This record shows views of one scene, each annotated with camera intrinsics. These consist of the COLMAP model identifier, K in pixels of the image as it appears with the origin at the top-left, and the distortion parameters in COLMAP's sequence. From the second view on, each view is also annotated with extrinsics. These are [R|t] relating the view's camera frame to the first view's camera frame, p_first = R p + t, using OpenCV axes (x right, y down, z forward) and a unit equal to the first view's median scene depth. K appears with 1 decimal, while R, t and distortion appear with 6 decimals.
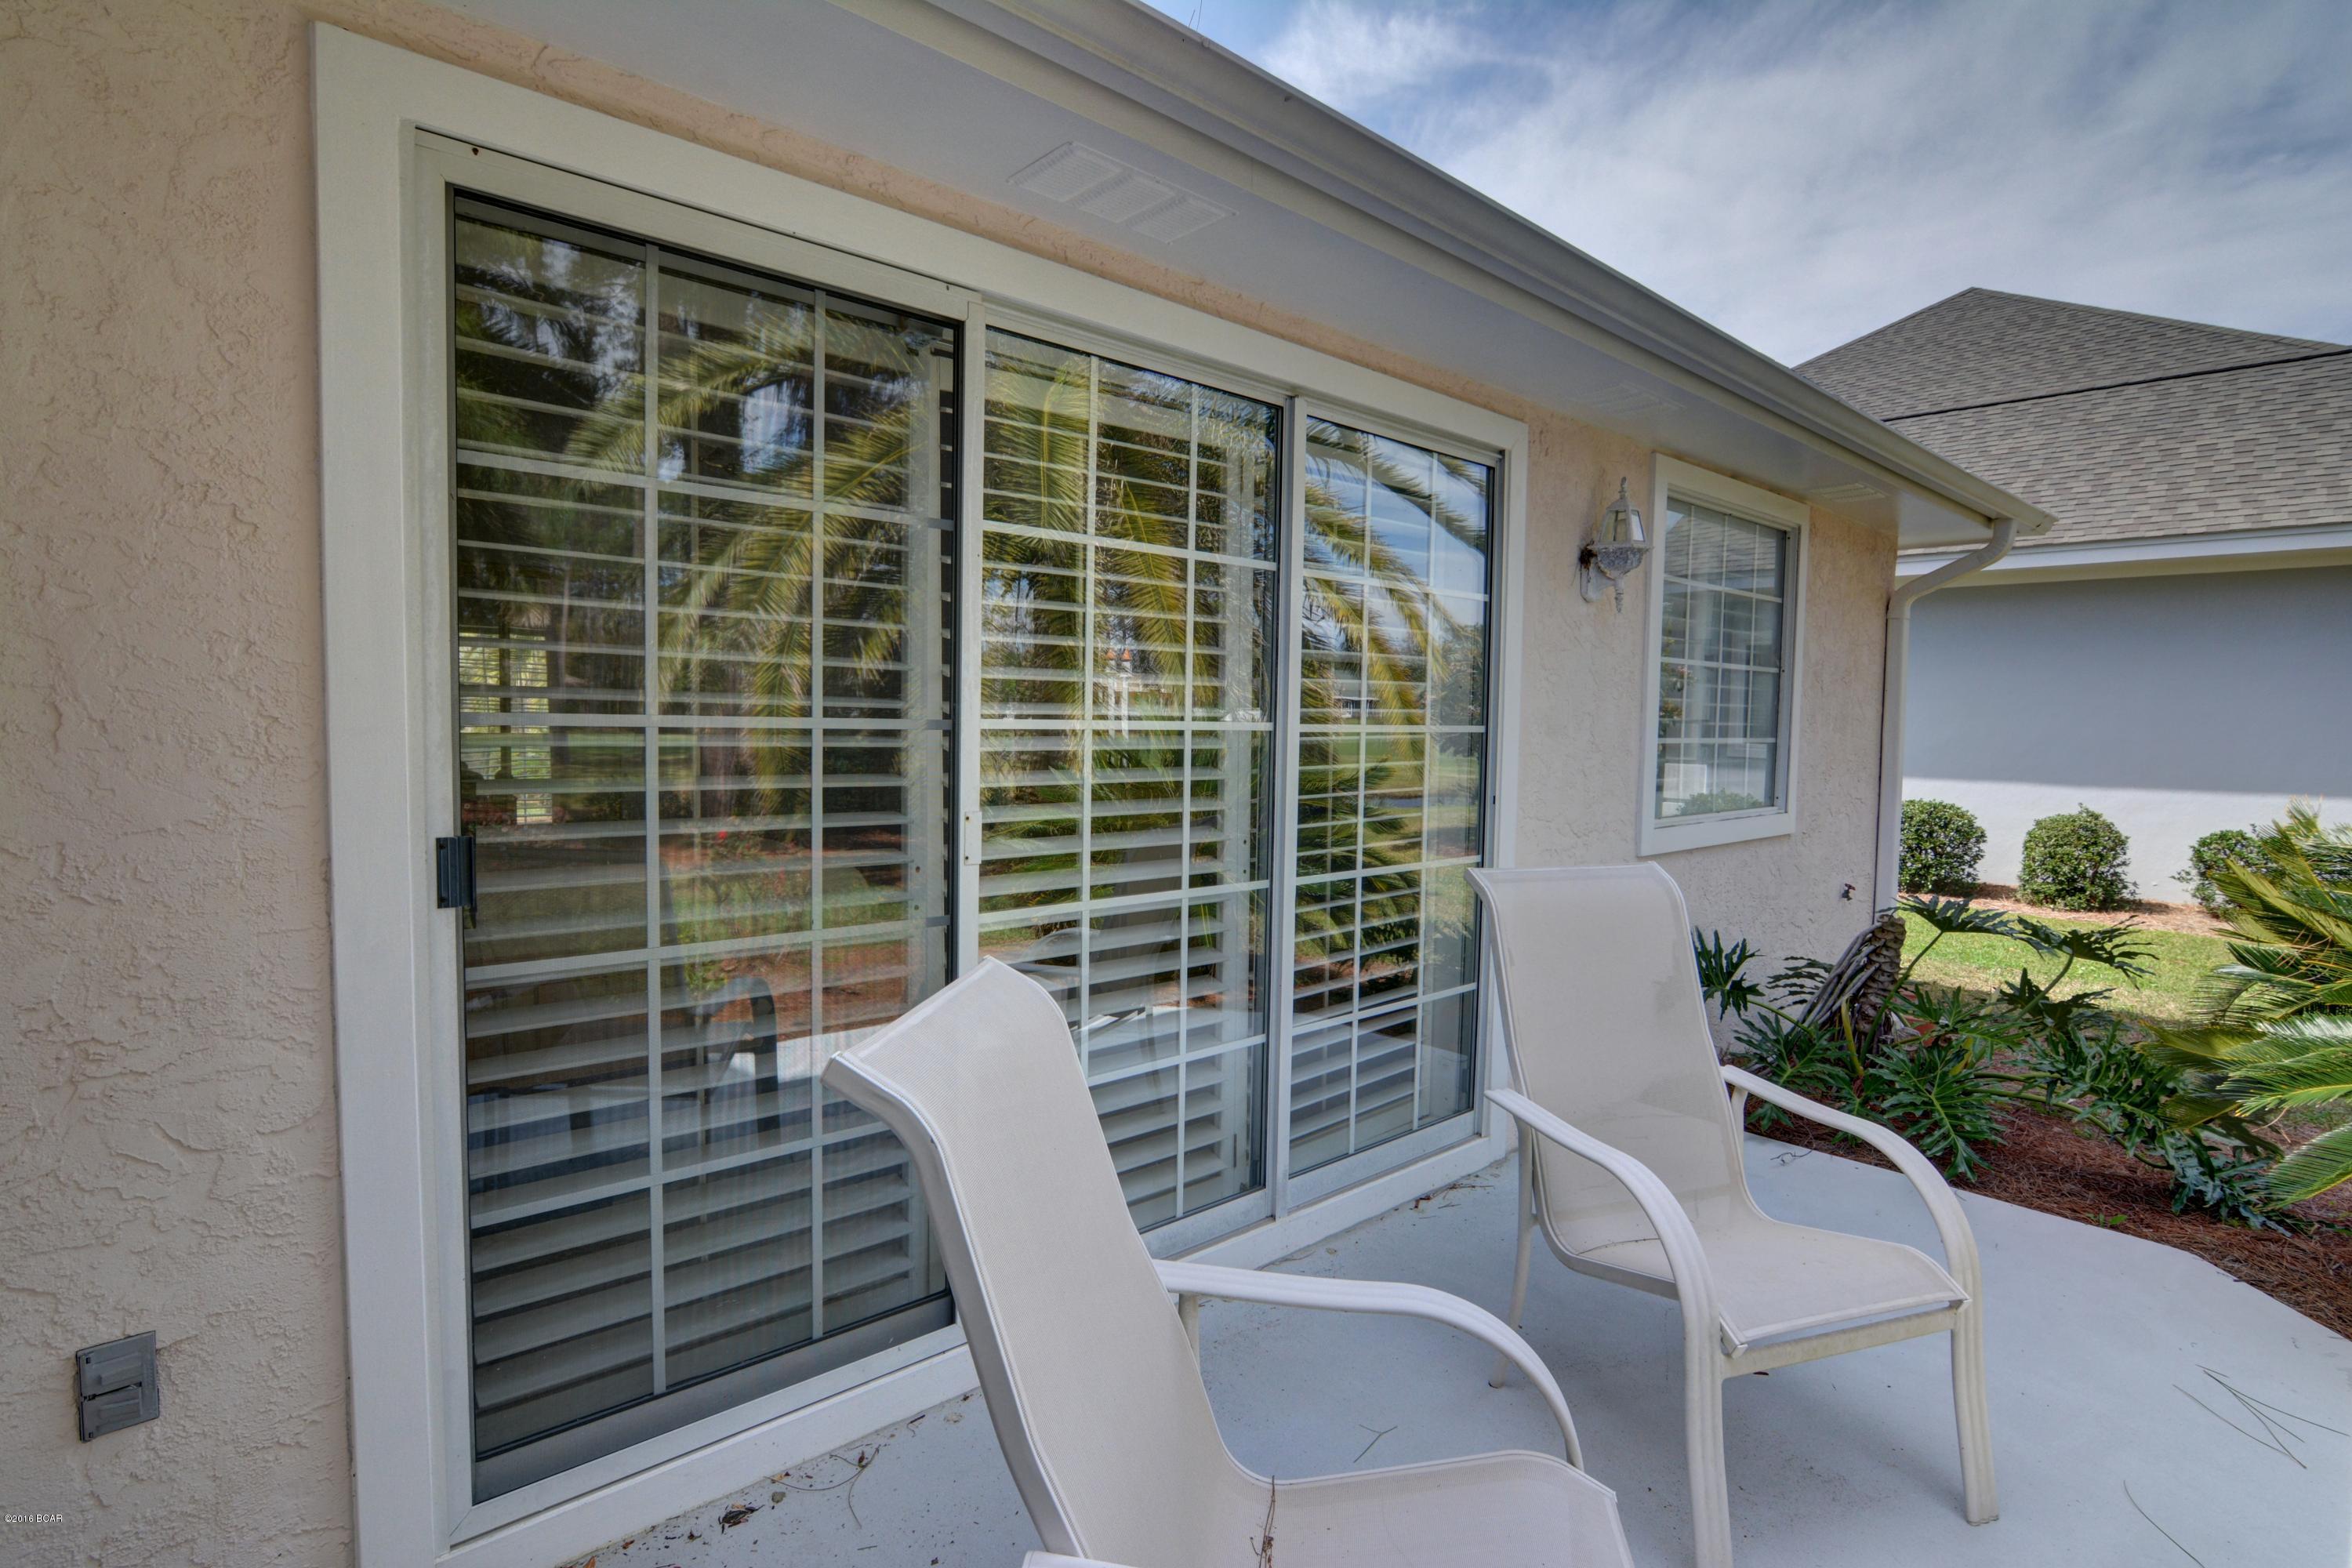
lens RADIAL K [[1148.2, 0, 1171.2], [0, 1148.2, 793.1], [0, 0, 1]] dist [-0.002844, -0.000001]
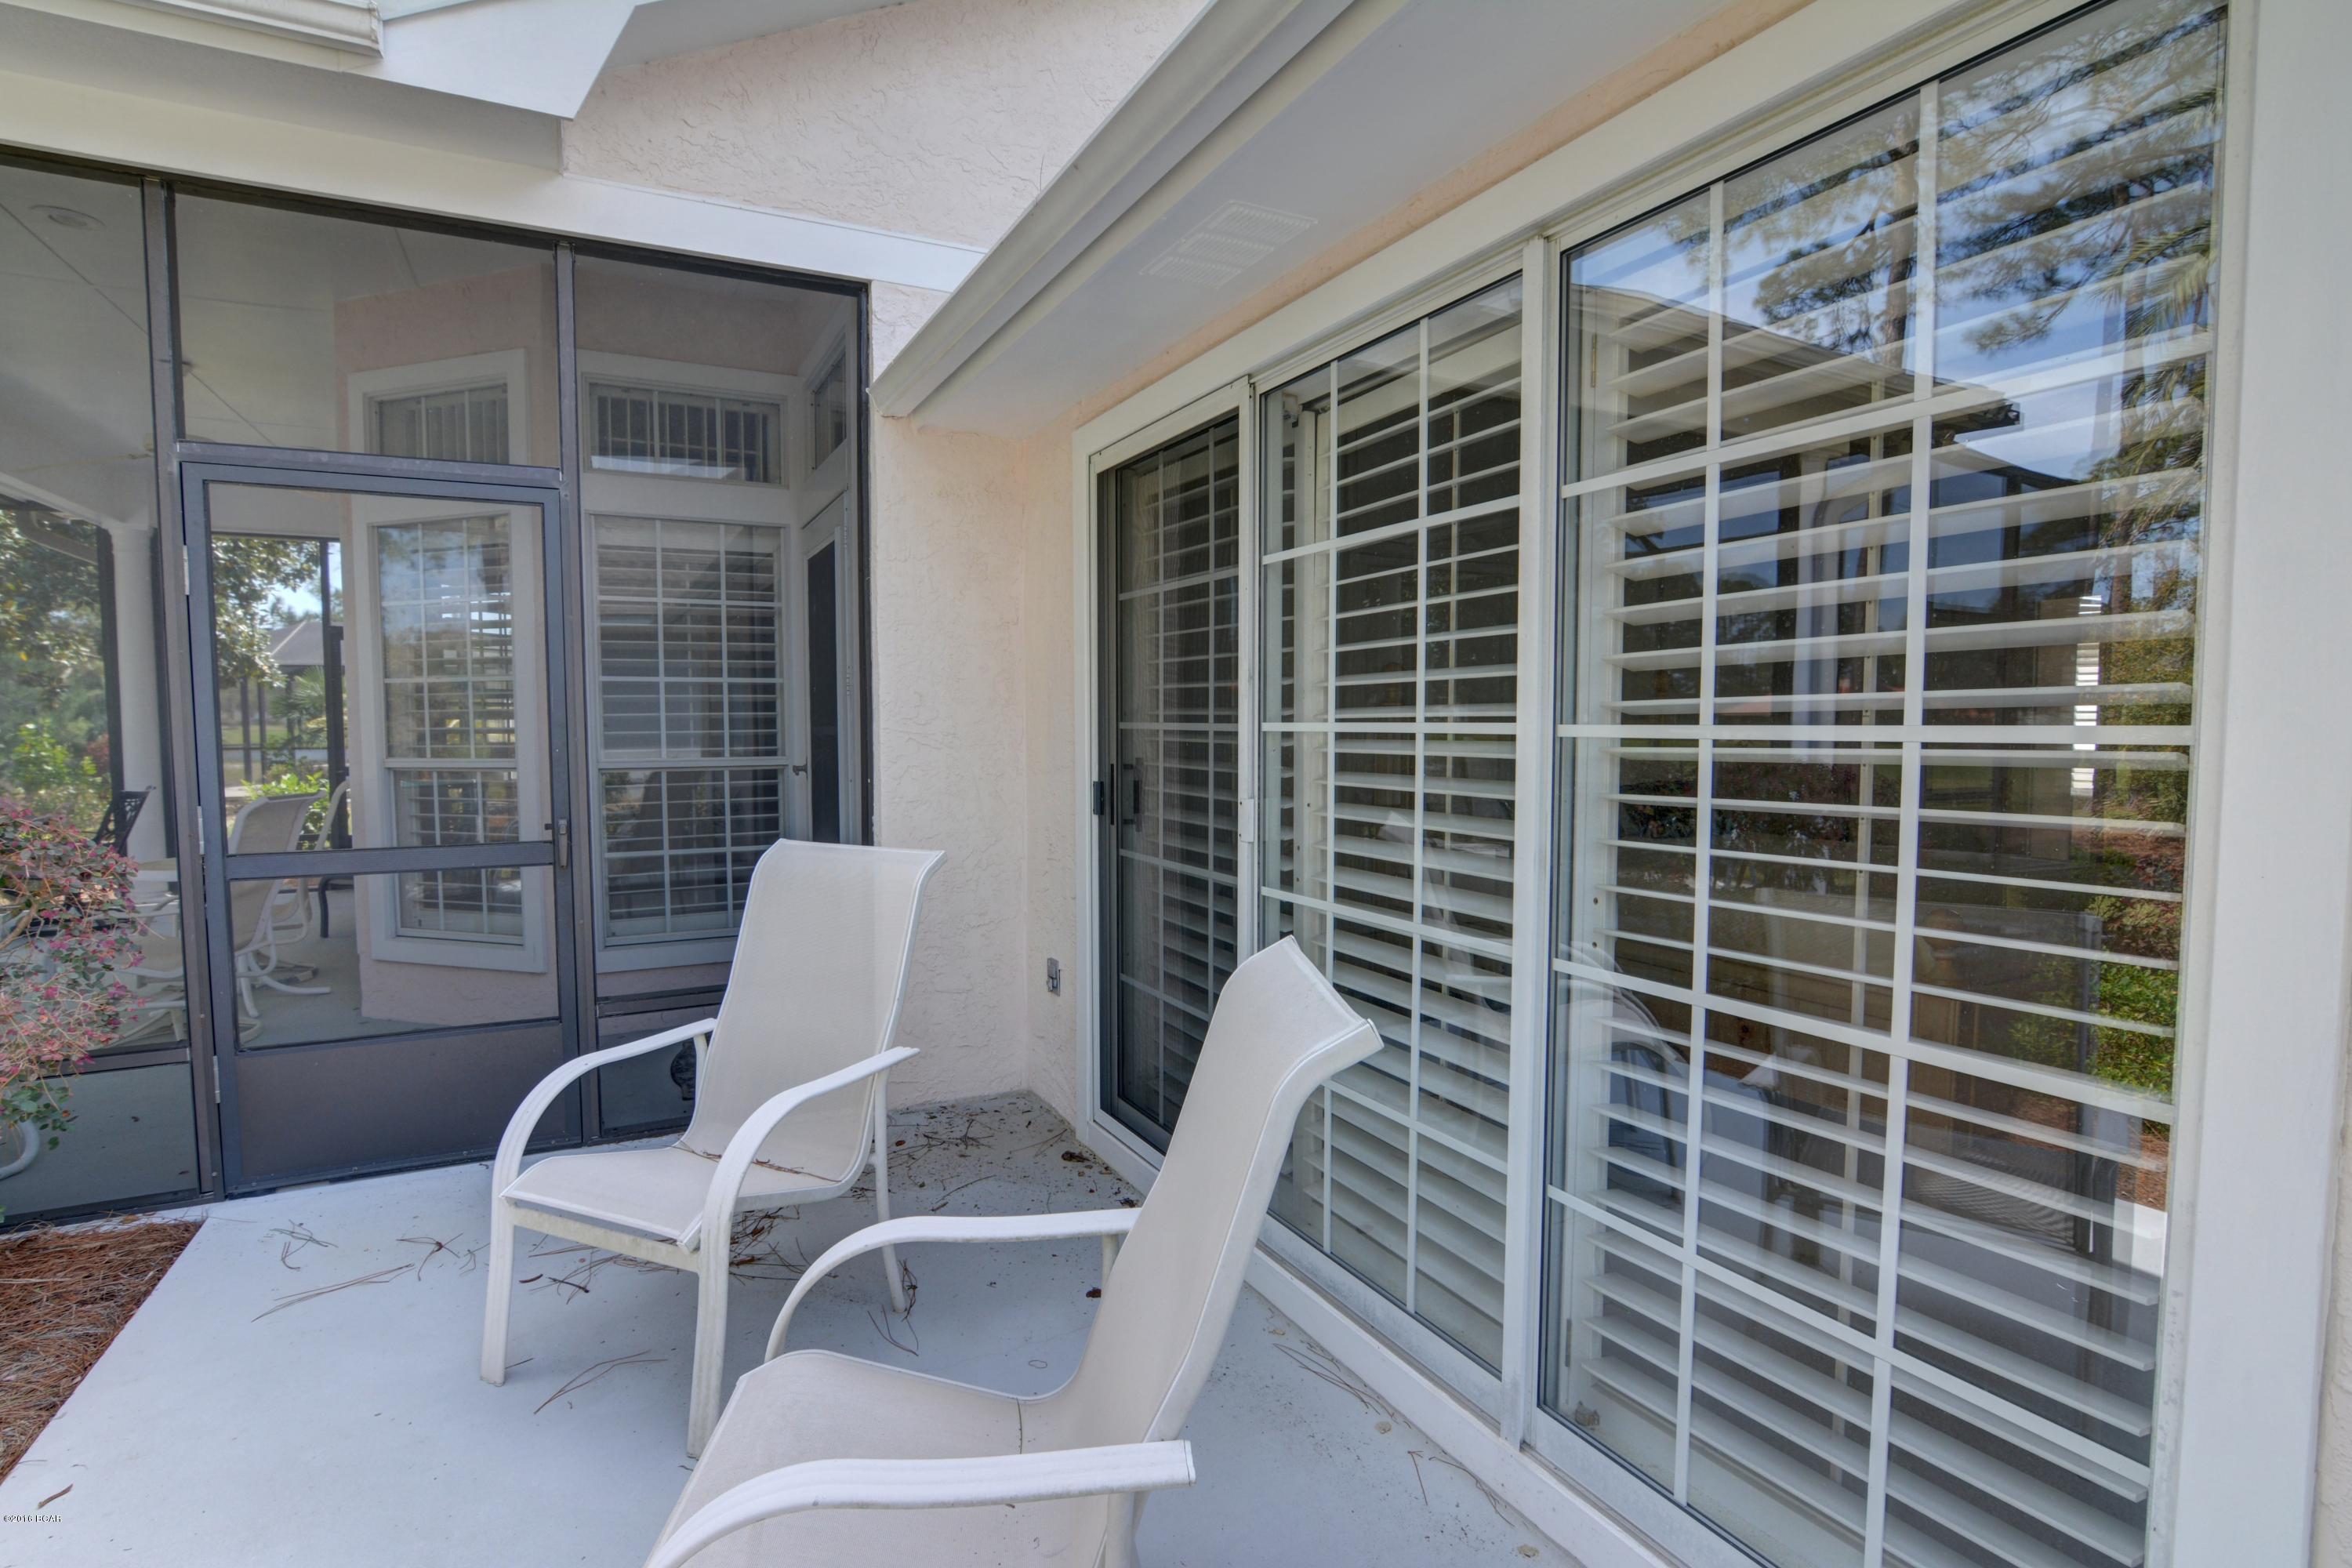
lens RADIAL K [[1148.2, 0, 1171.2], [0, 1148.2, 793.1], [0, 0, 1]] dist [-0.002844, -0.000001]
pose [[-0.246513, 0.039460, -0.968336, 0.869897], [-0.067897, 0.996012, 0.057873, -0.046866], [0.966758, 0.080014, -0.242851, 1.031088]]
